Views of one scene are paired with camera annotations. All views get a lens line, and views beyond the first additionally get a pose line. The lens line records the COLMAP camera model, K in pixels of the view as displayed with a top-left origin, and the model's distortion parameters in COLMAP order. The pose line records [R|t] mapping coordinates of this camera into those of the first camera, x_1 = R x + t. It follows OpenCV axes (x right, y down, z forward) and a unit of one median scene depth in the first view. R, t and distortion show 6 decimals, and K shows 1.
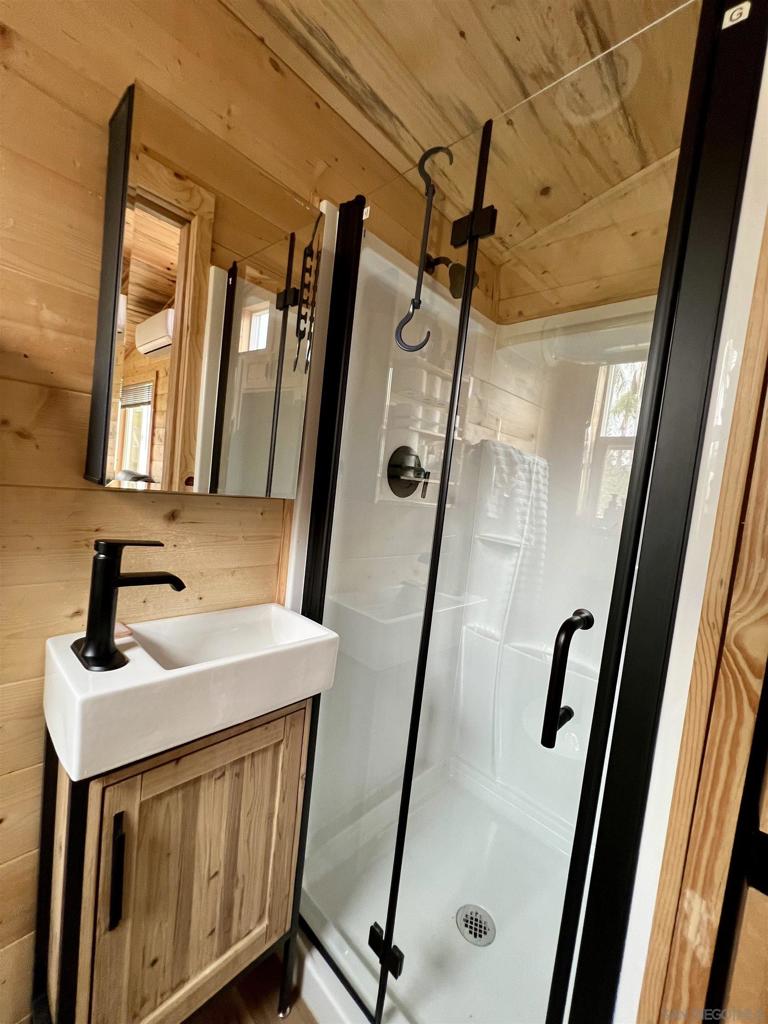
lens RADIAL K [[408.9, 0, 381.8], [0, 408.9, 512.0], [0, 0, 1]] dist [-0.003790, 0.000949]
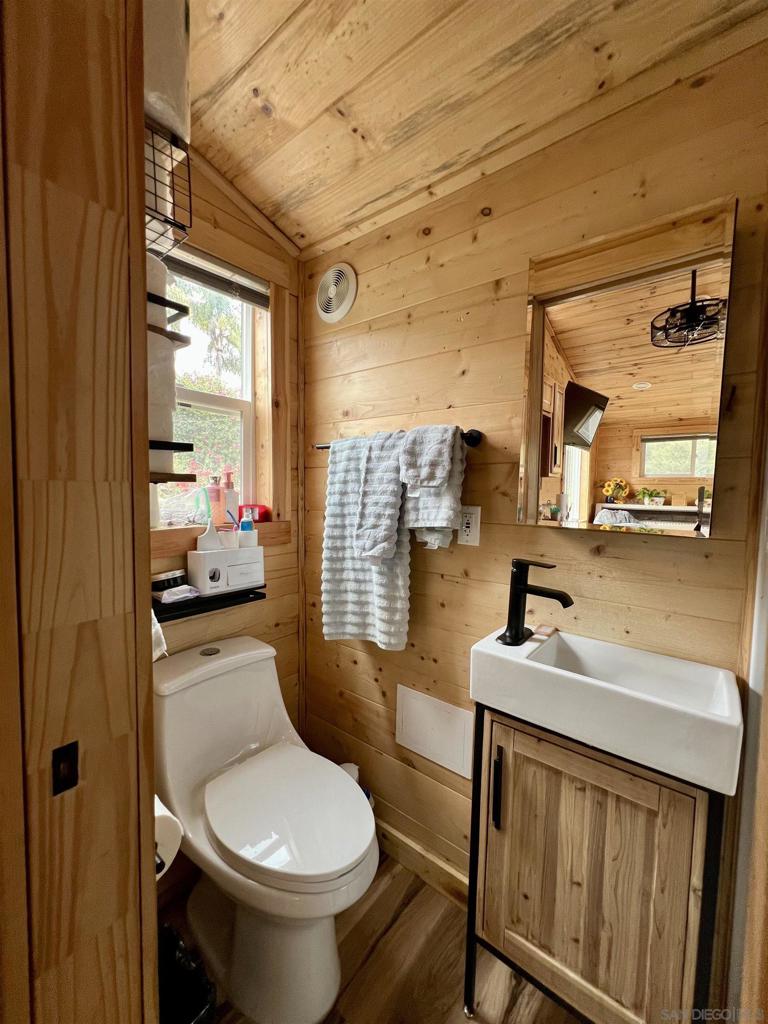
lens RADIAL K [[408.9, 0, 386.0], [0, 408.9, 512.4], [0, 0, 1]] dist [-0.003790, 0.000949]
pose [[0.085982, -0.049887, -0.995047, 0.674379], [-0.081369, 0.995057, -0.056919, 0.019713], [0.992968, 0.085860, 0.081497, 0.333068]]
